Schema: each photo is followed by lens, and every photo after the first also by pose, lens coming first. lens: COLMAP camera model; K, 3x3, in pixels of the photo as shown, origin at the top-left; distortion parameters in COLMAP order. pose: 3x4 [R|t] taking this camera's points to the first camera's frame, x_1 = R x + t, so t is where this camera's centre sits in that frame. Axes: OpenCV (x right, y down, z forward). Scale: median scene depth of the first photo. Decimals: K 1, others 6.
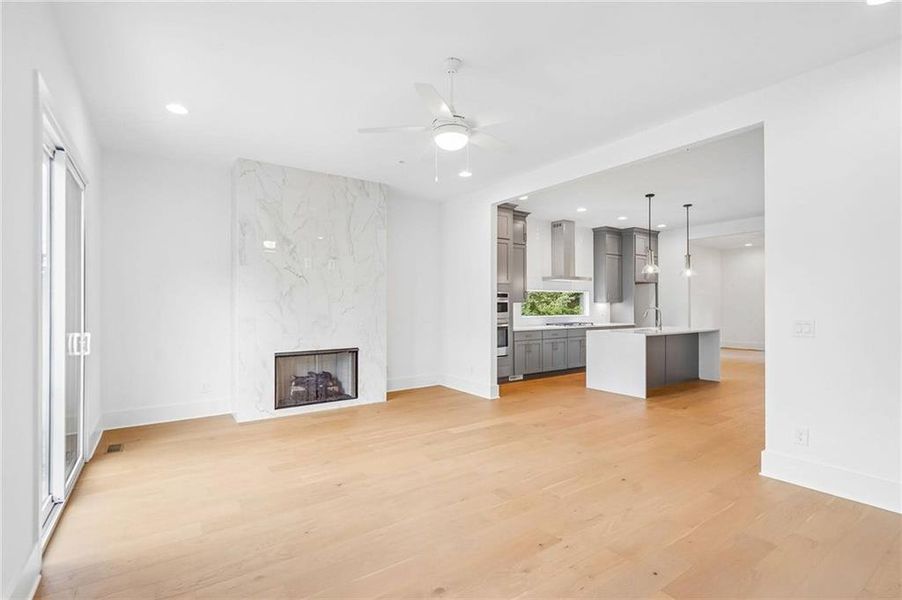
lens RADIAL K [[427.2, 0, 442.5], [0, 427.2, 304.8], [0, 0, 1]] dist [-0.001018, -0.000119]
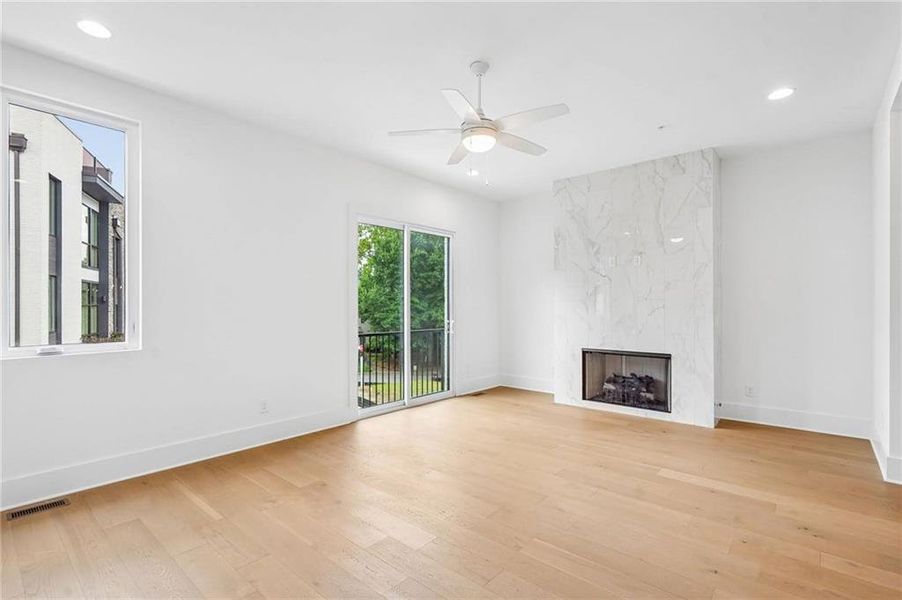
lens RADIAL K [[427.2, 0, 442.5], [0, 427.2, 304.8], [0, 0, 1]] dist [-0.001018, -0.000119]
pose [[0.225925, 0.001125, -0.974144, 0.583565], [0.003004, 0.999994, 0.001851, -0.000884], [0.974140, -0.003345, 0.225920, 0.399005]]
